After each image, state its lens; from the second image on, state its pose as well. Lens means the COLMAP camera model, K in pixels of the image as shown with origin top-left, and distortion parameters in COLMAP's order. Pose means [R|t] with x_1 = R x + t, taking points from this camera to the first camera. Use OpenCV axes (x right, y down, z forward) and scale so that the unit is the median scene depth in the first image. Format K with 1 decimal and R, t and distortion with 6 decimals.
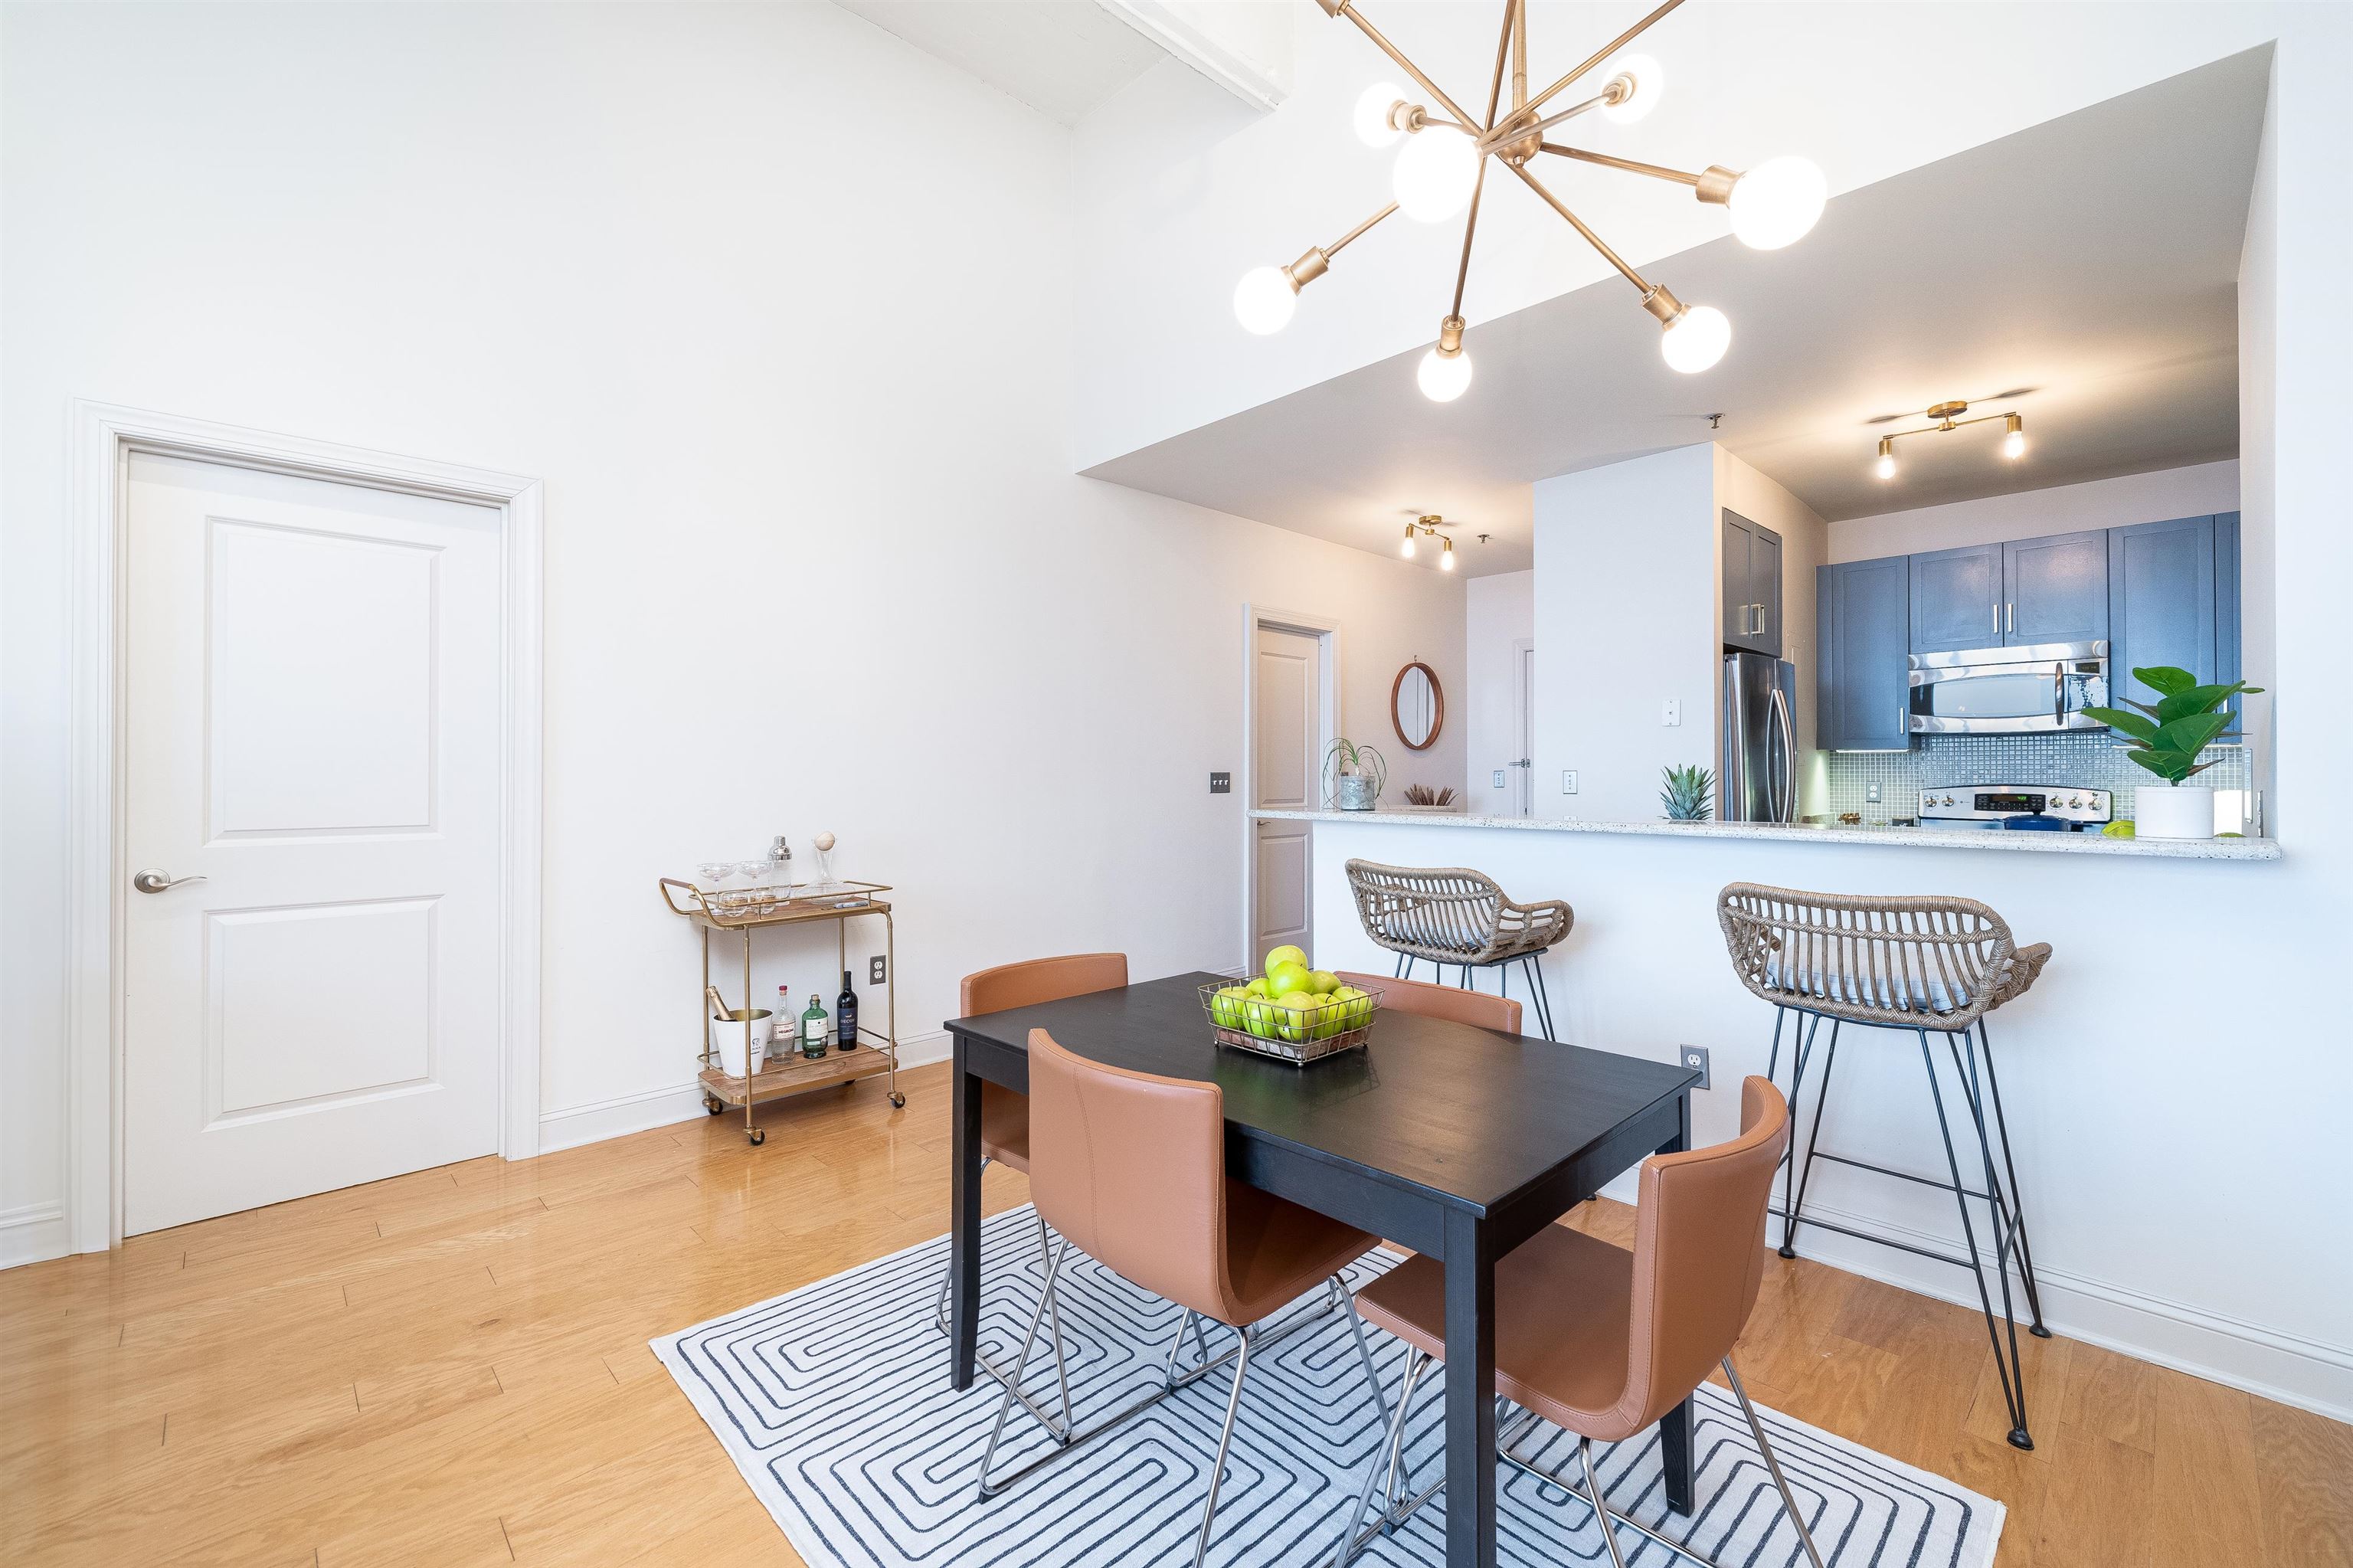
lens RADIAL K [[976.5, 0, 1143.7], [0, 976.5, 765.6], [0, 0, 1]] dist [-0.000926, -0.000298]
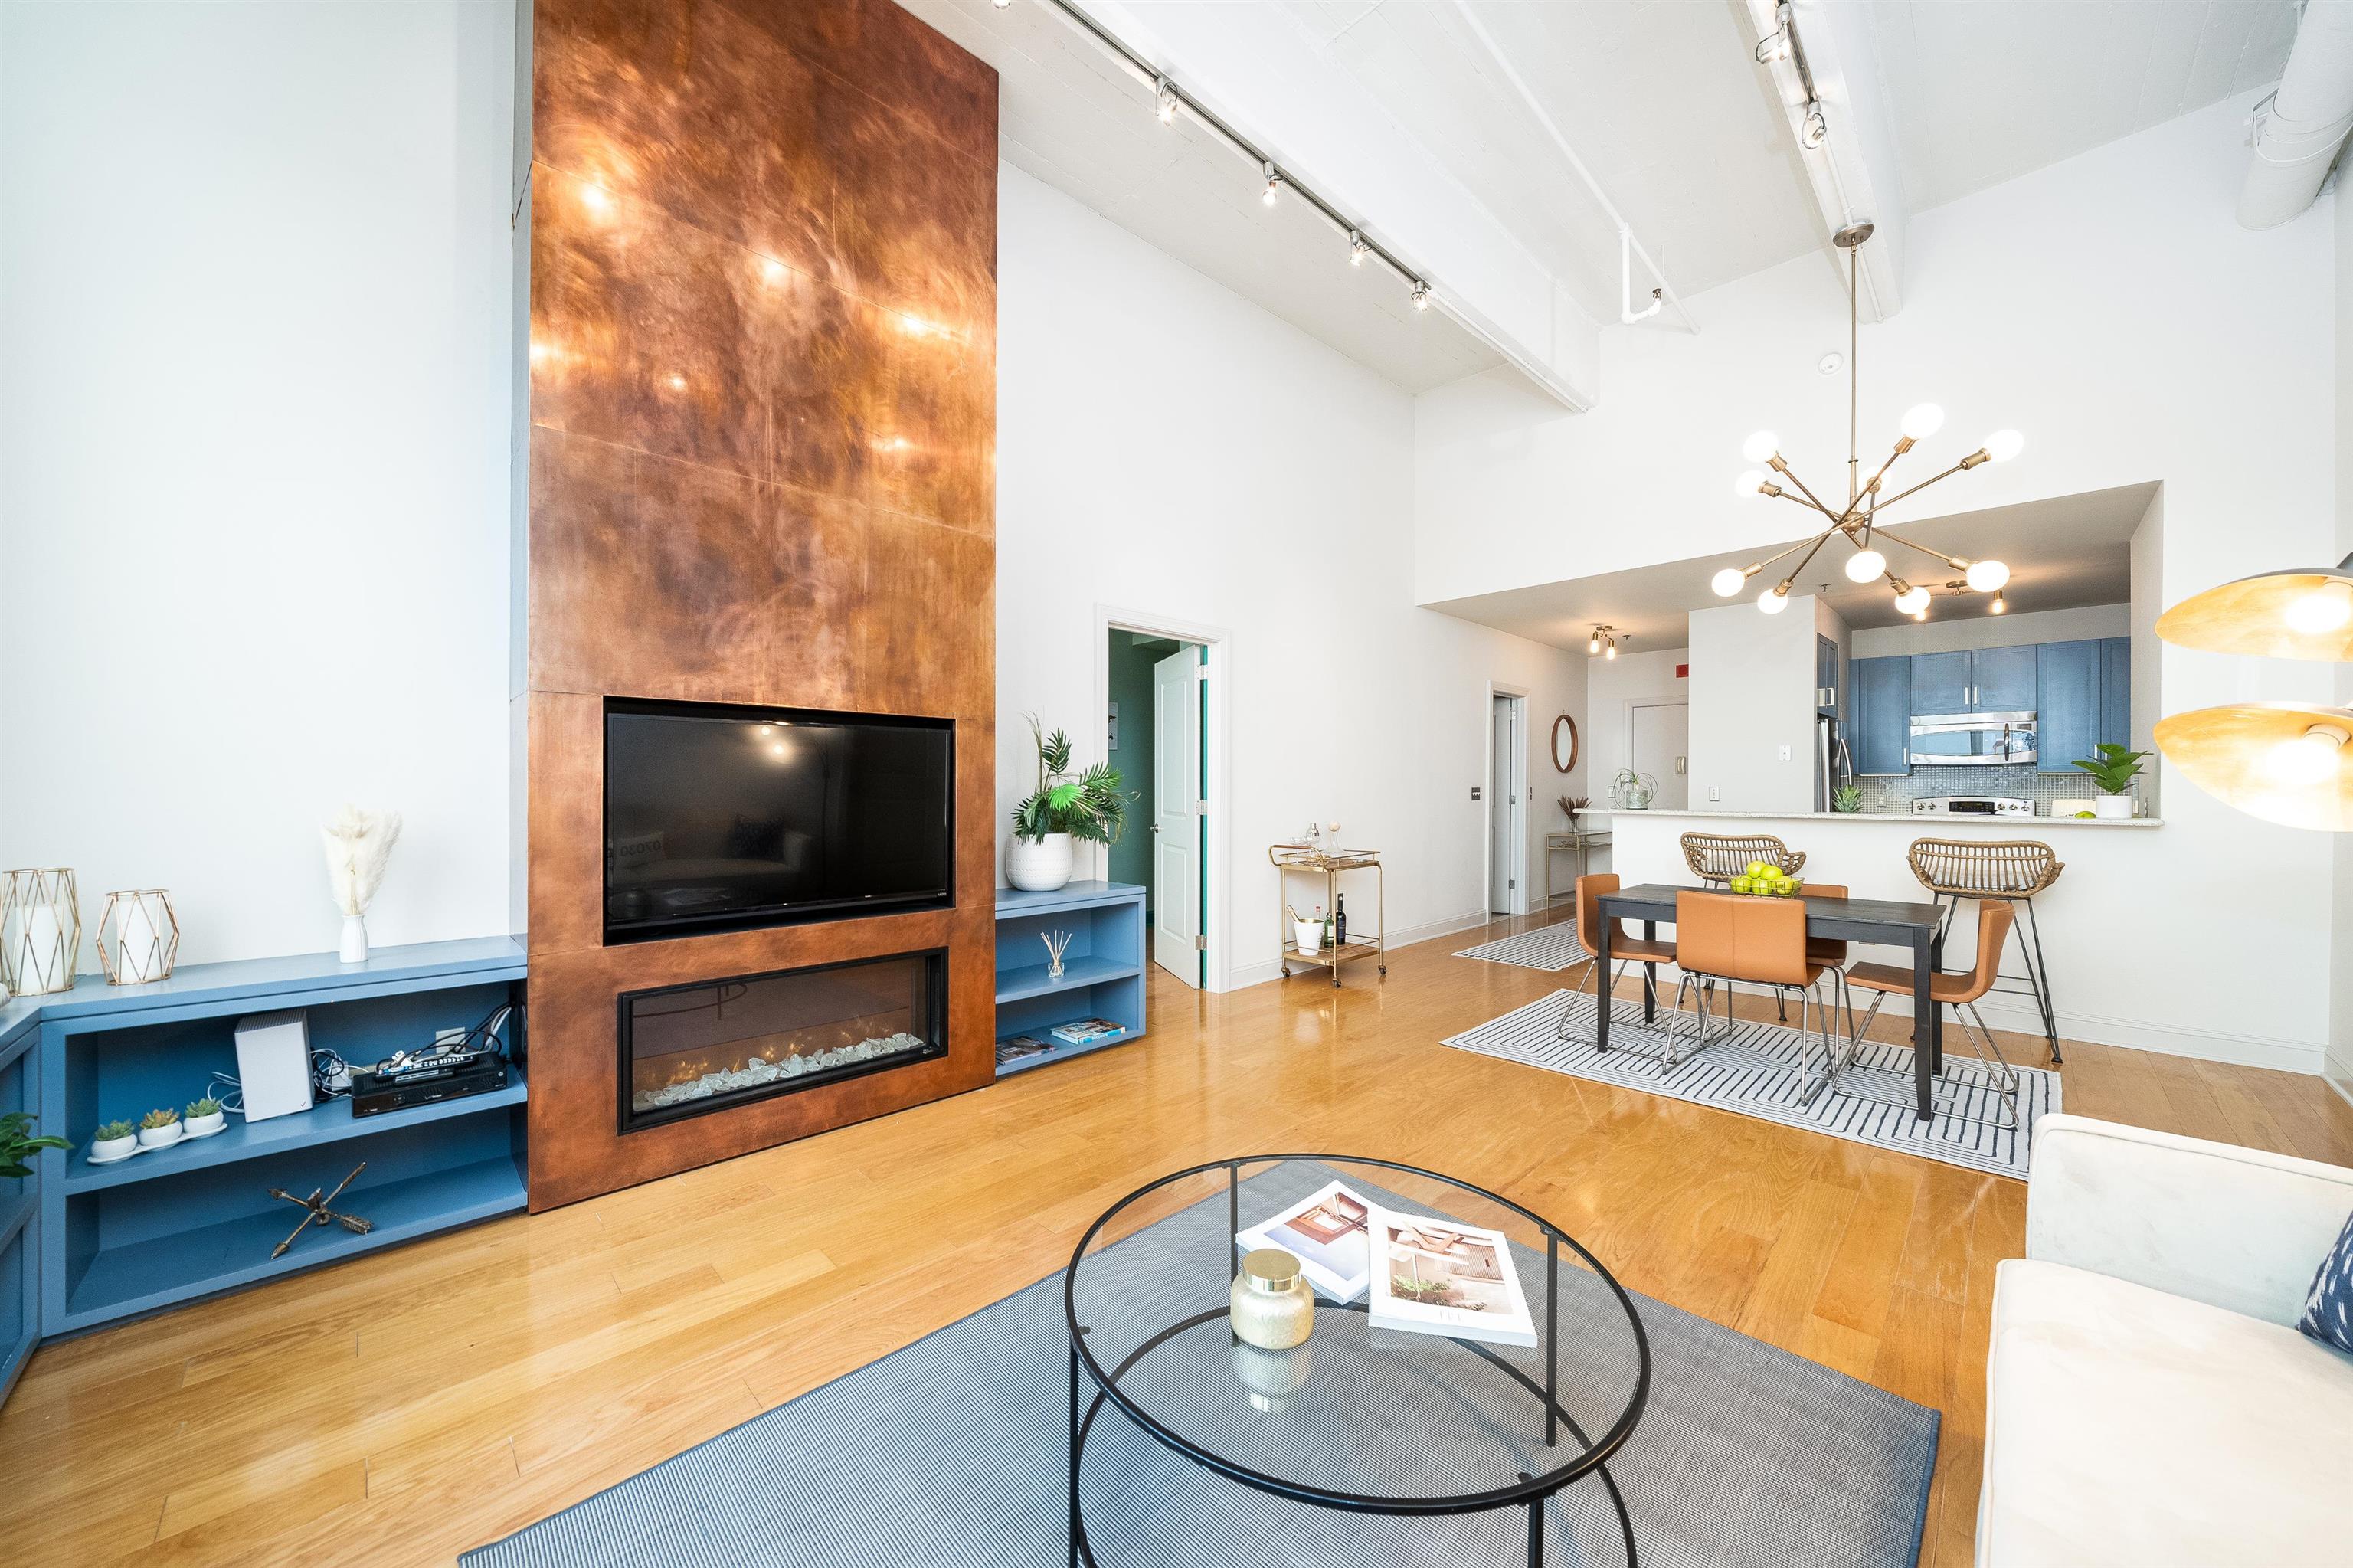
lens RADIAL K [[819.7, 0, 1174.5], [0, 819.7, 789.2], [0, 0, 1]] dist [-0.000250, -0.000051]
pose [[0.999864, 0.001802, 0.016411, -0.643596], [-0.001979, 0.999940, 0.010819, -0.005365], [-0.016391, -0.010850, 0.999807, -0.483052]]
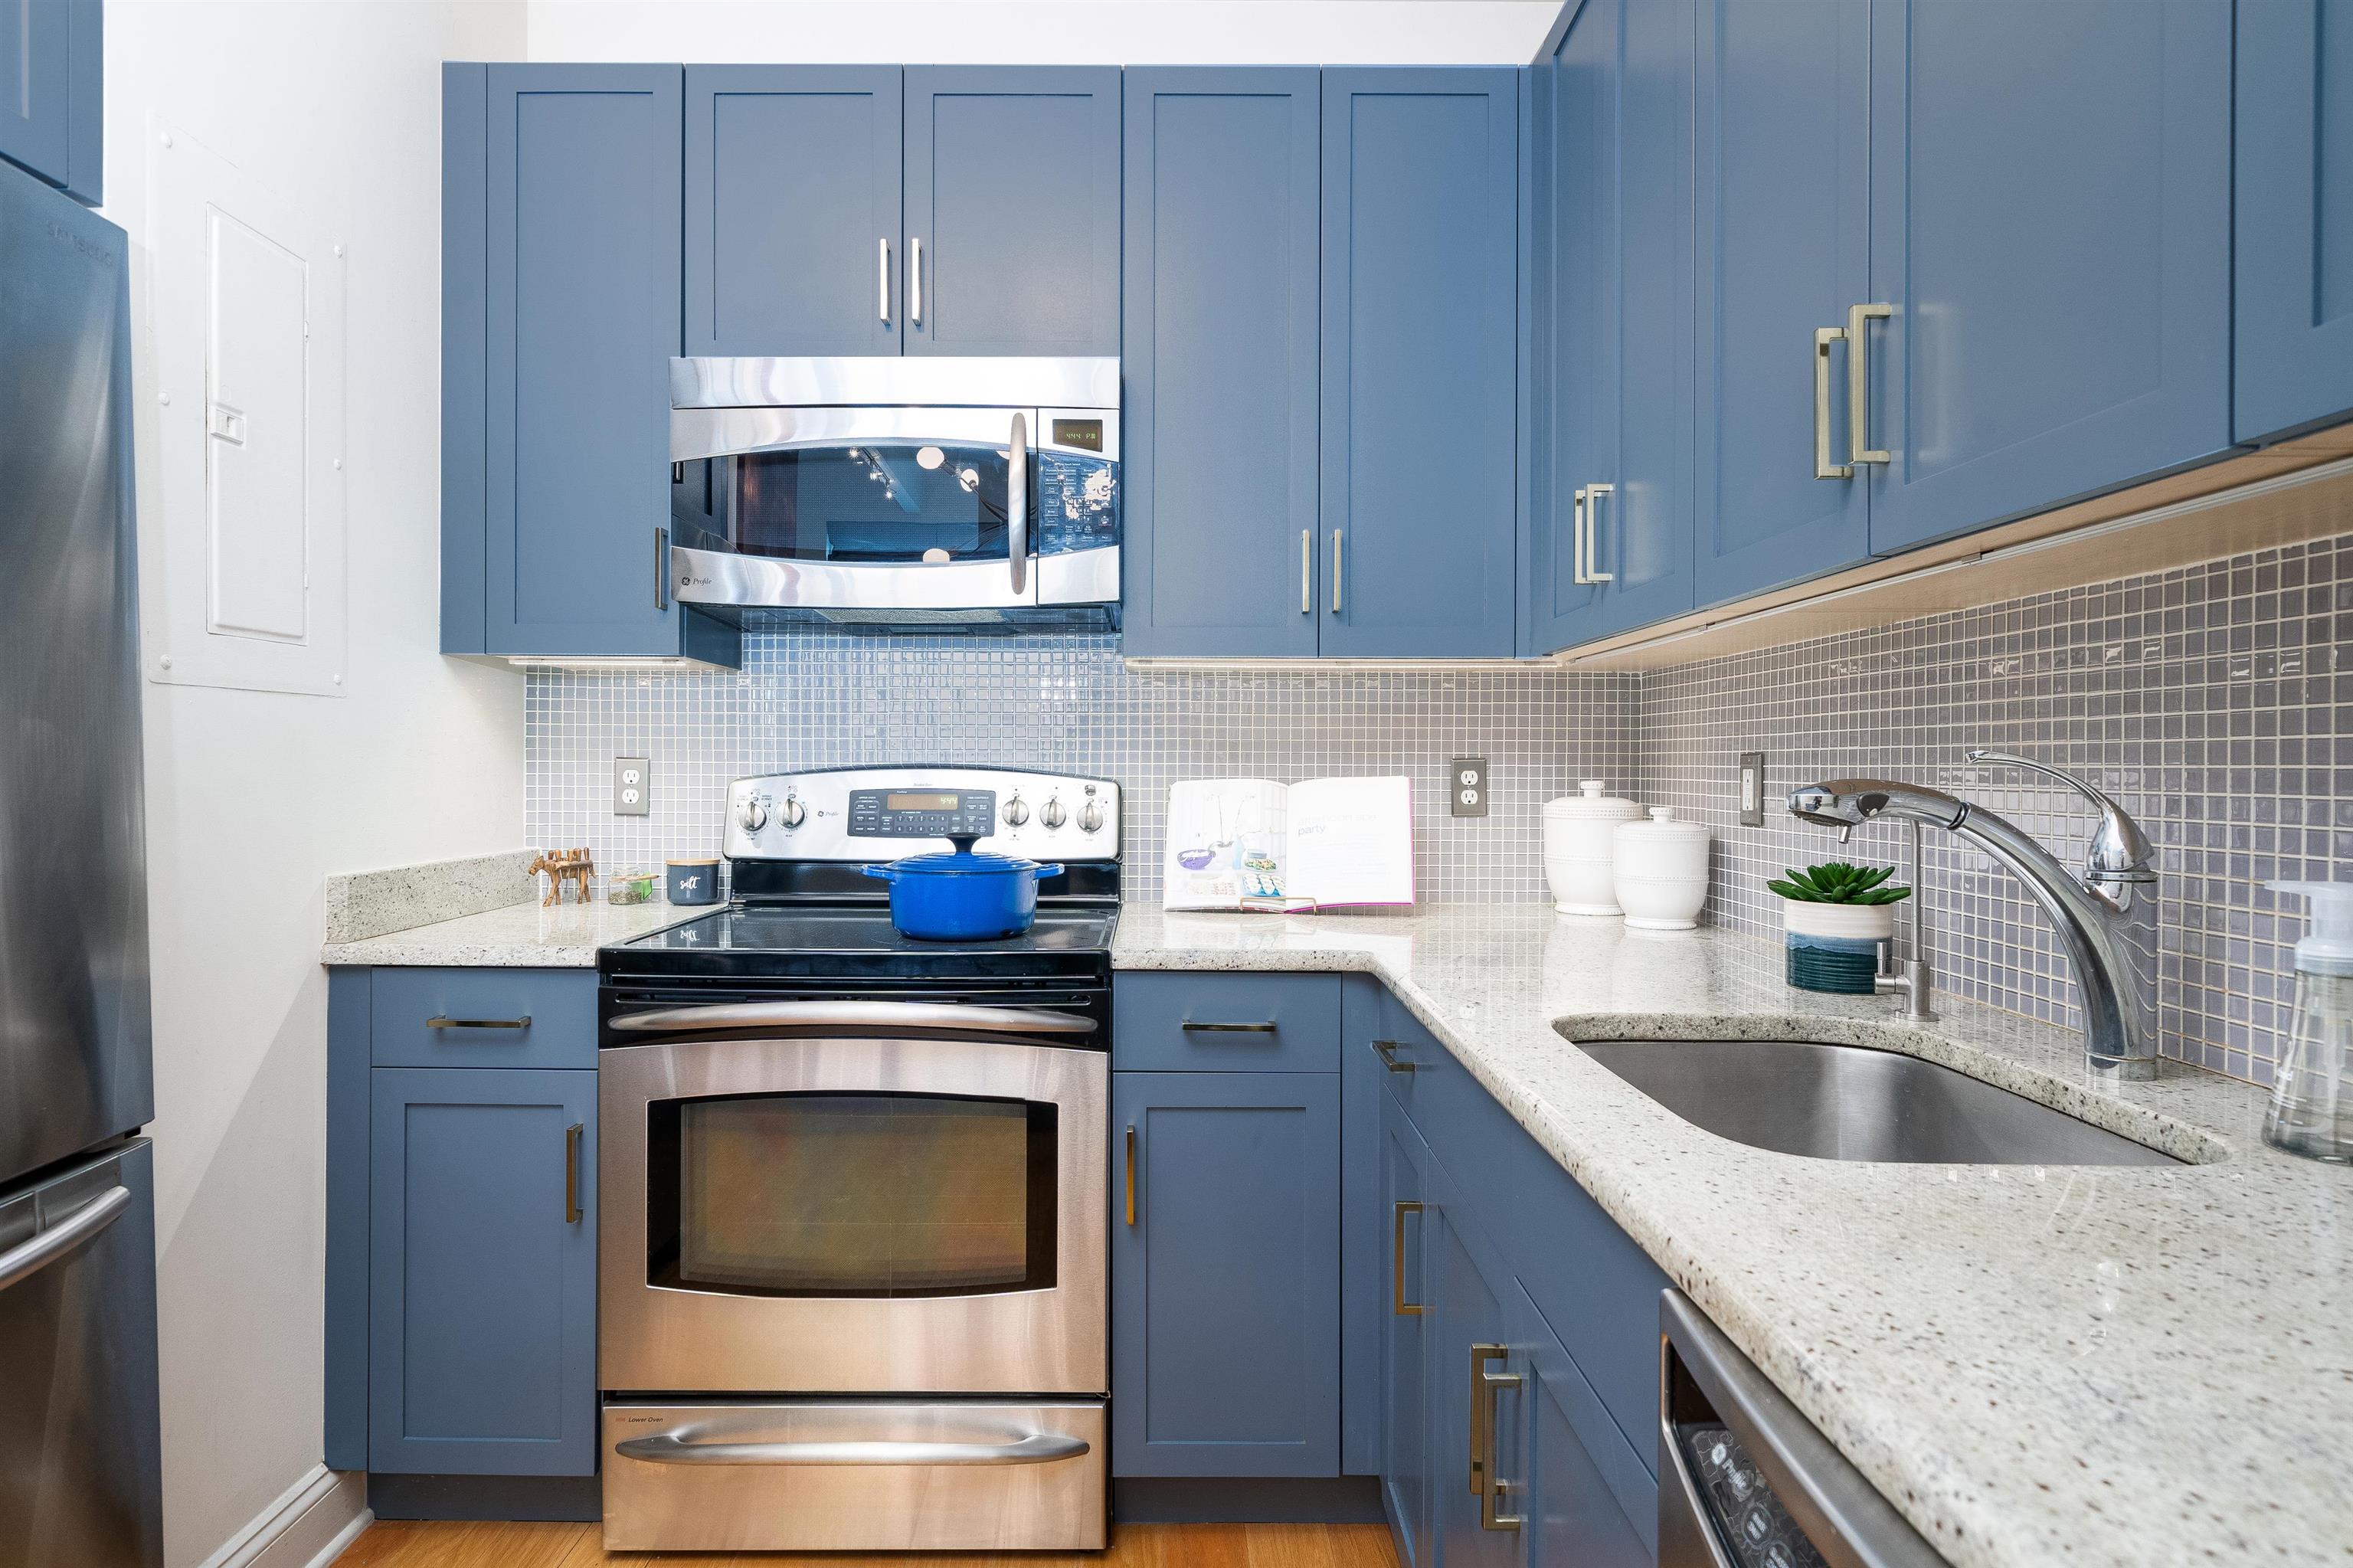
lens RADIAL K [[1221.2, 0, 1171.2], [0, 1221.2, 764.4], [0, 0, 1]] dist [0.003367, 0.000127]
pose [[0.678111, 0.000448, 0.734959, 0.821468], [-0.010303, 0.999907, 0.008897, 0.018645], [-0.734887, -0.013605, 0.678053, 0.831204]]
